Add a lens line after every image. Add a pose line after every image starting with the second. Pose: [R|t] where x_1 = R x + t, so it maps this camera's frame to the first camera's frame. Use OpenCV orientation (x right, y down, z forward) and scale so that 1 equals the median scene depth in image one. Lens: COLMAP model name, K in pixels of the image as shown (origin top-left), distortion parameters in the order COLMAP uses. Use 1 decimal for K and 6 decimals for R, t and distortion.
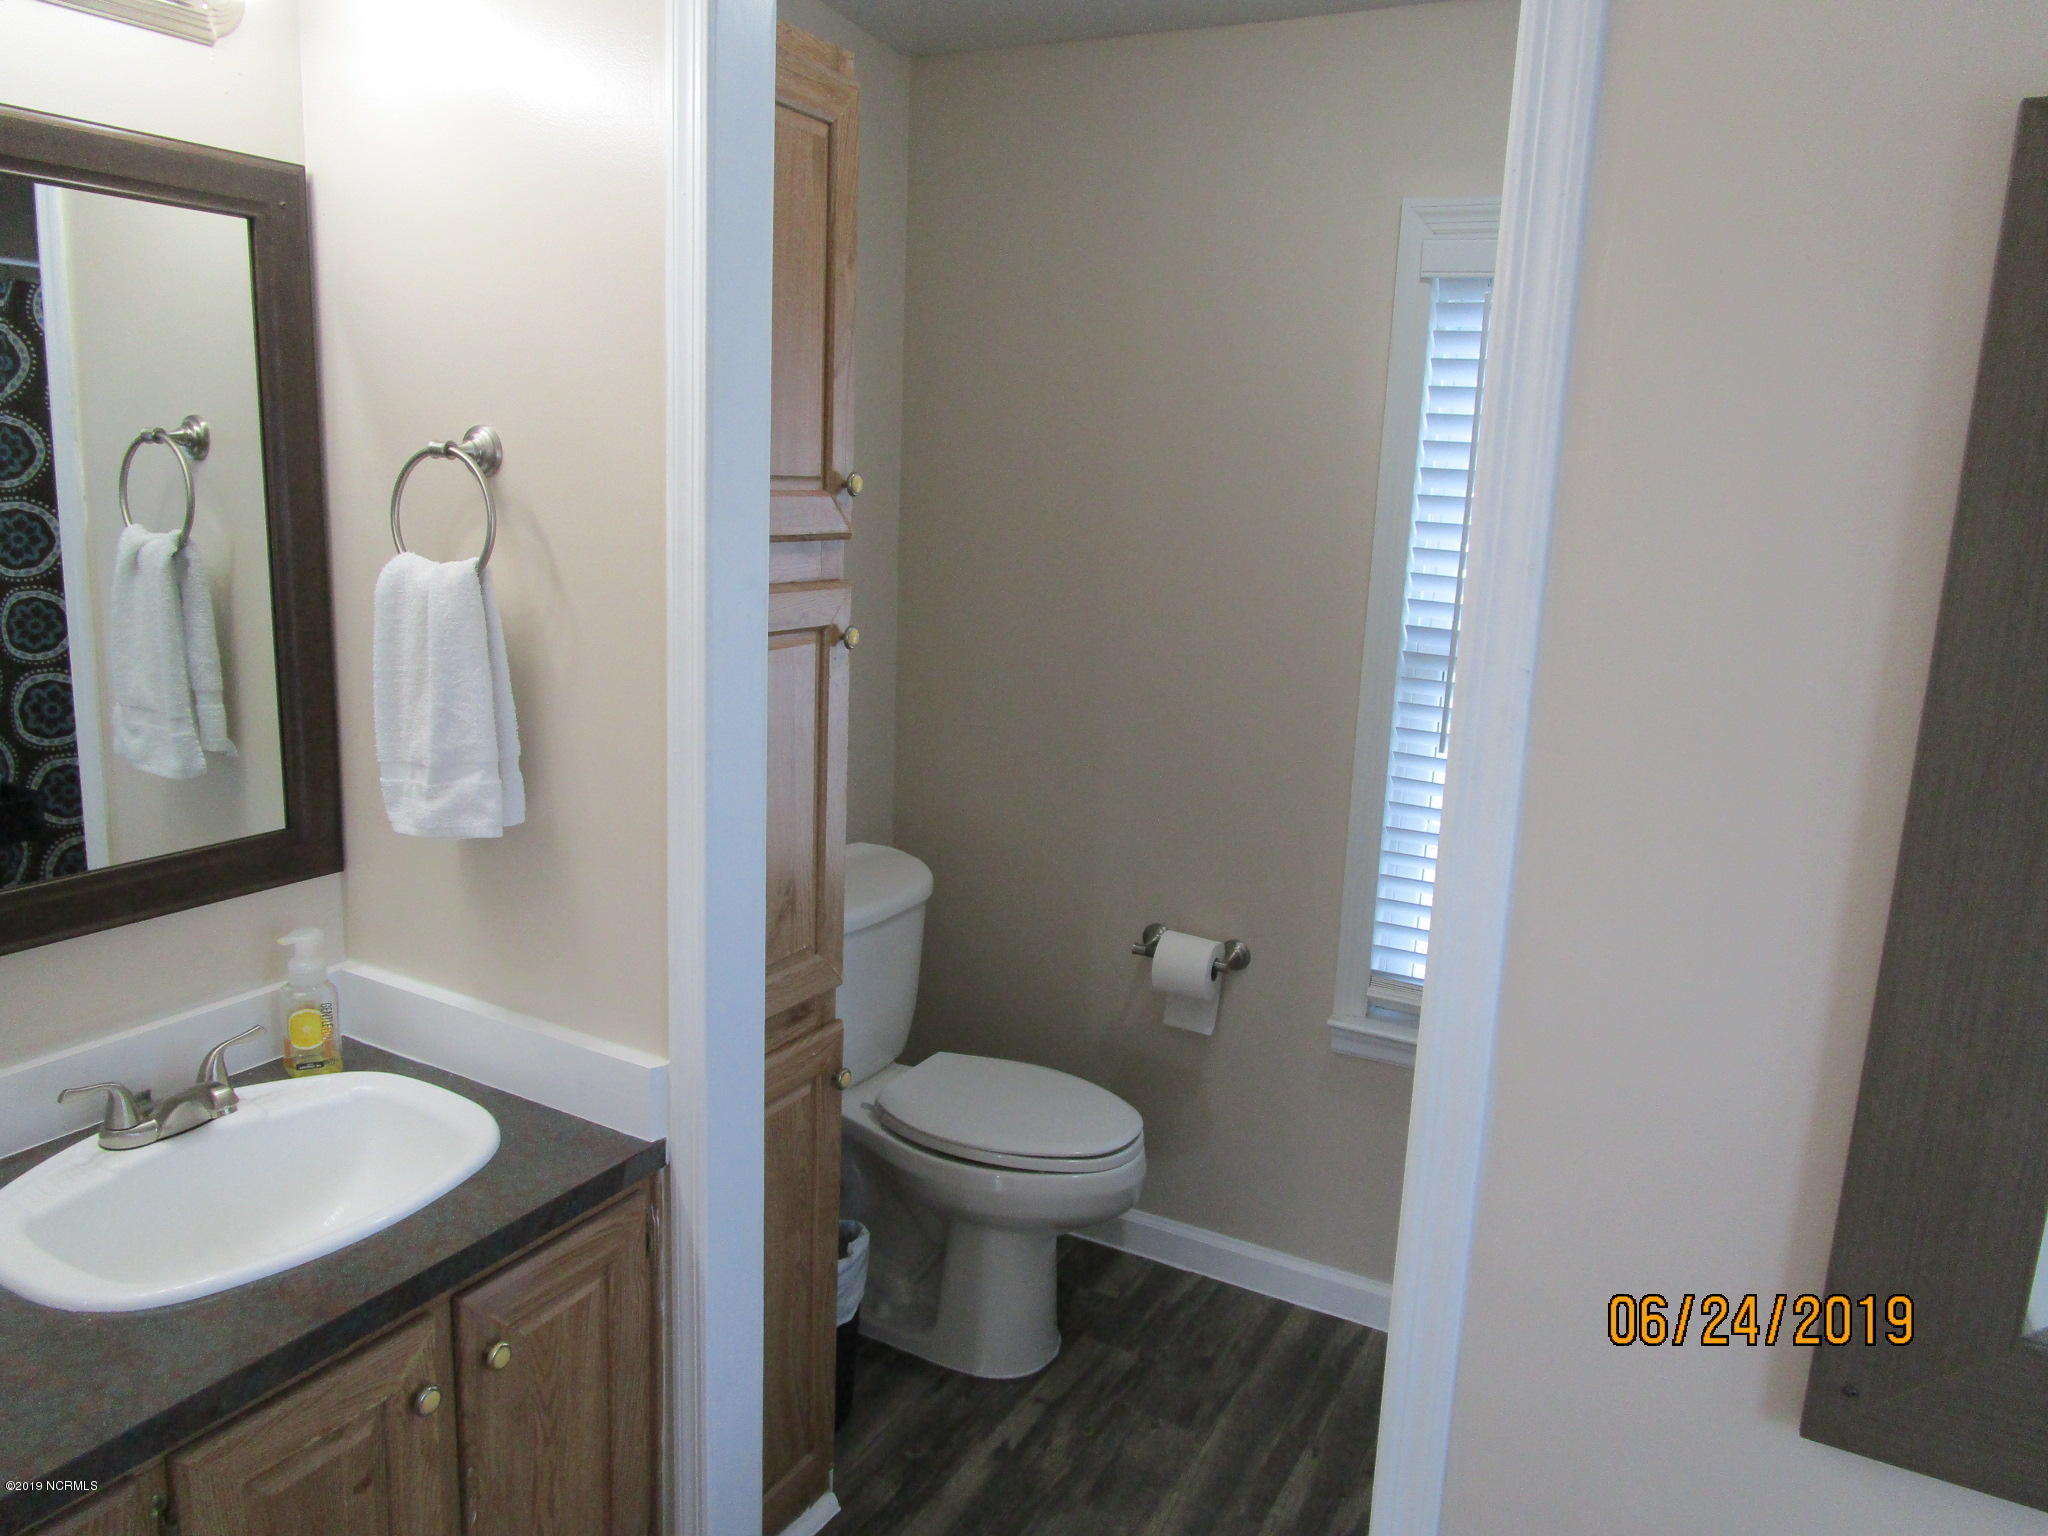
lens RADIAL K [[1461.7, 0, 1028.9], [0, 1461.7, 781.1], [0, 0, 1]] dist [-0.022816, -0.005445]
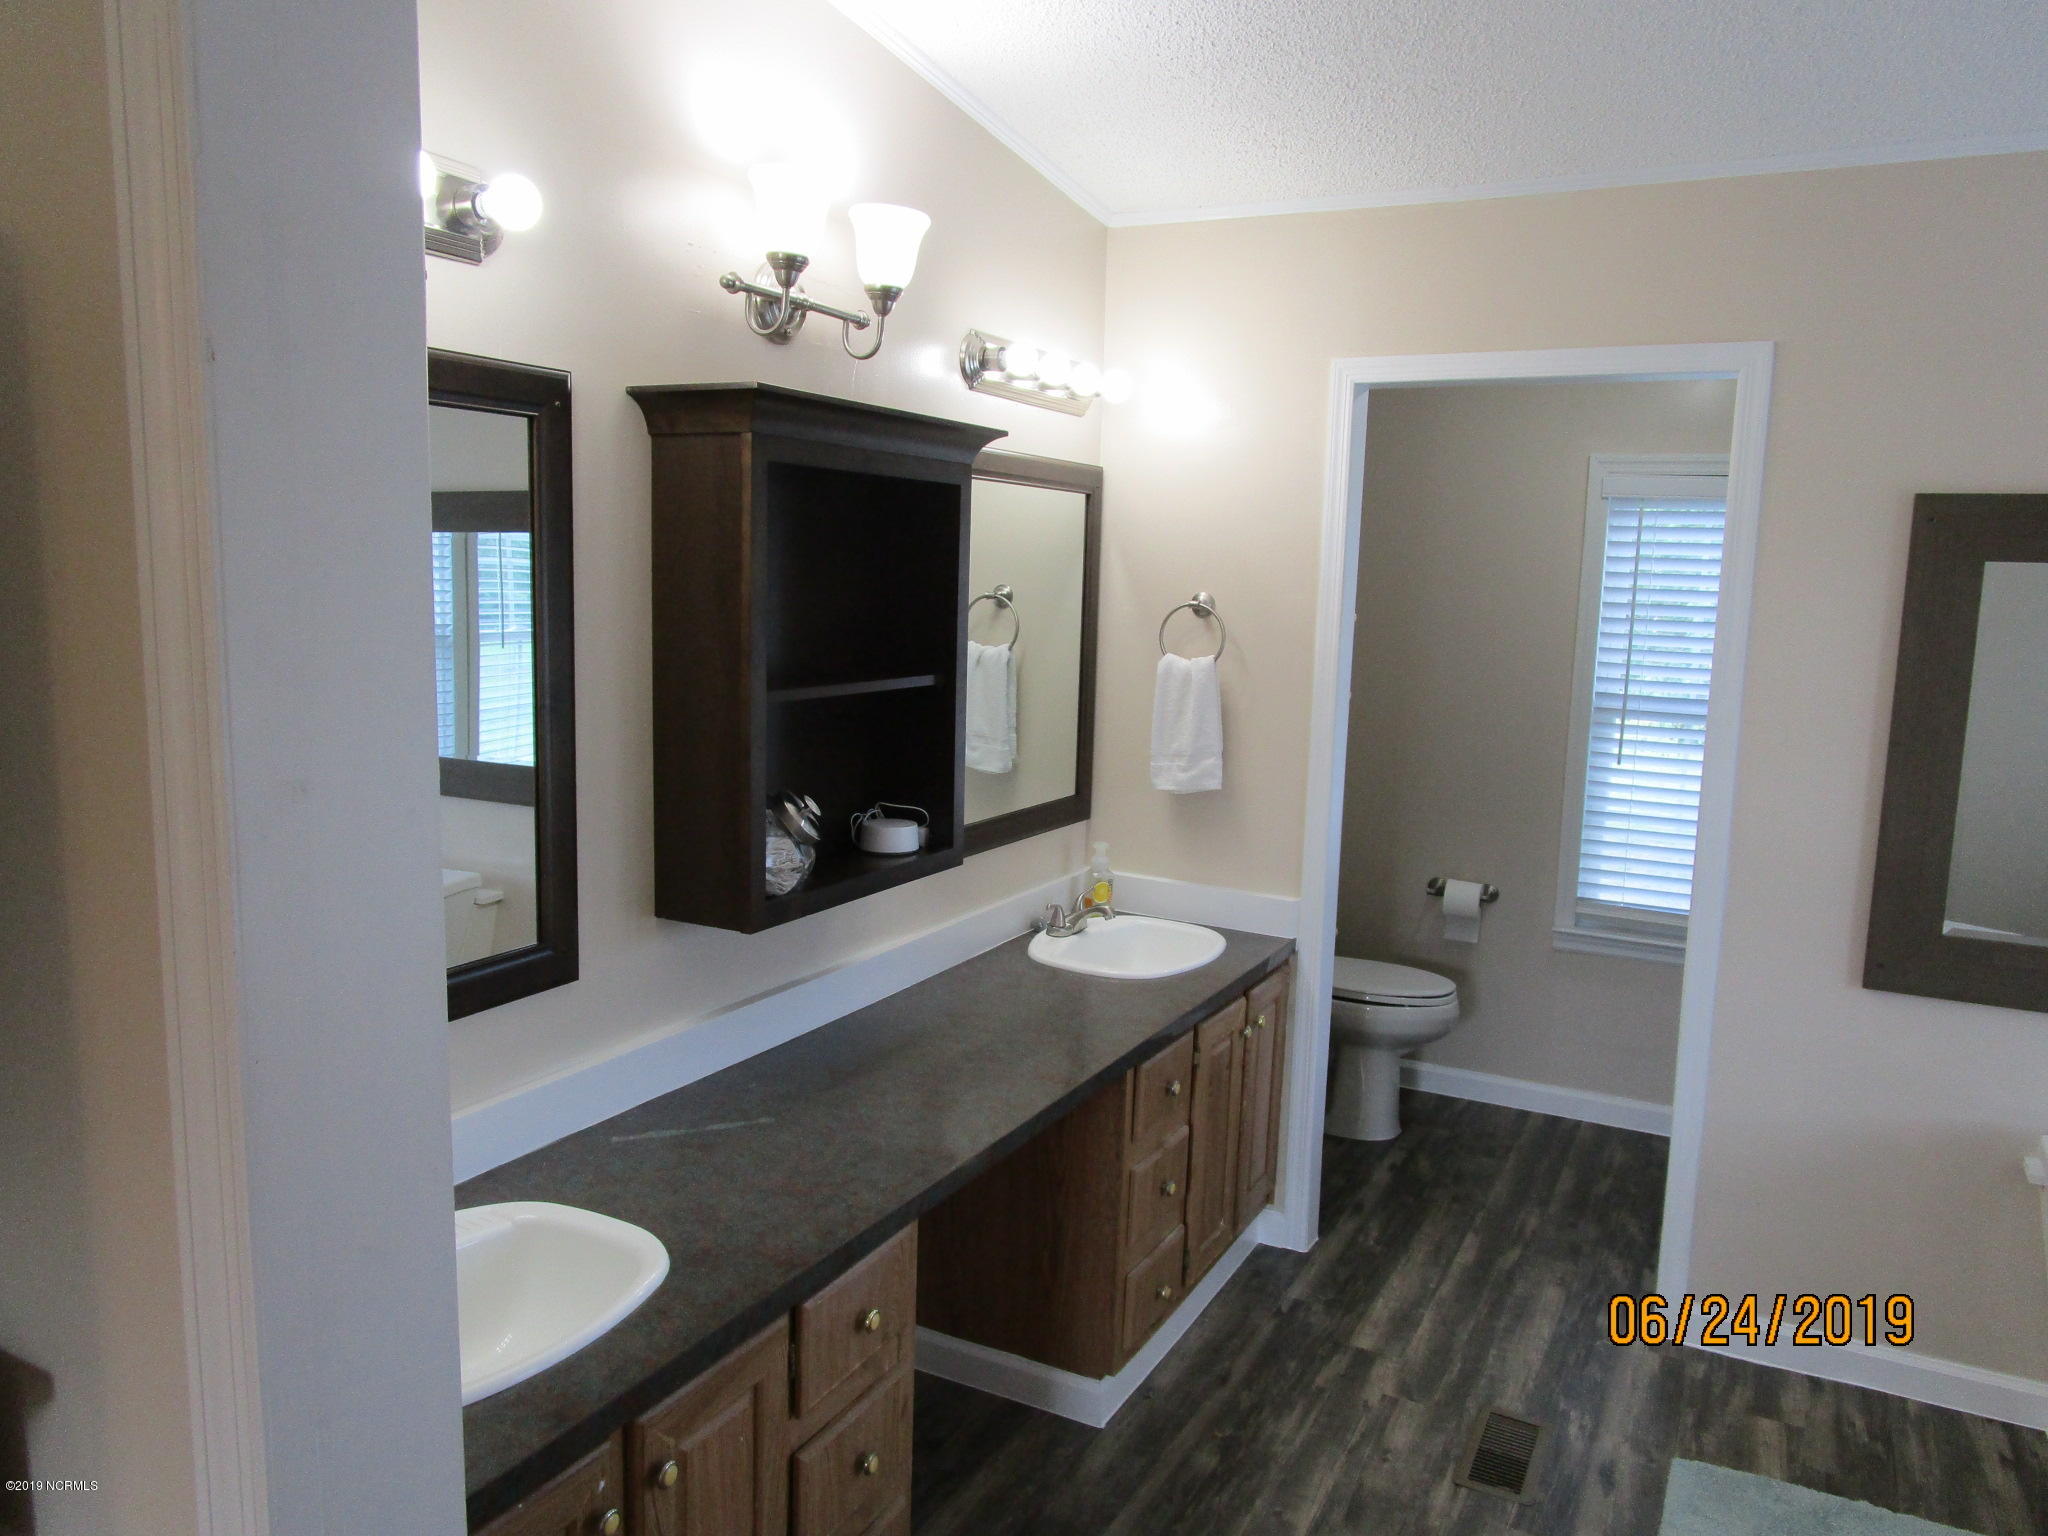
lens RADIAL K [[1461.7, 0, 1028.9], [0, 1461.7, 781.1], [0, 0, 1]] dist [-0.022816, -0.005445]
pose [[0.999793, -0.013709, 0.015047, -0.574739], [0.014795, 0.997103, -0.074611, 0.153657], [-0.013980, 0.074818, 0.997099, -0.921881]]
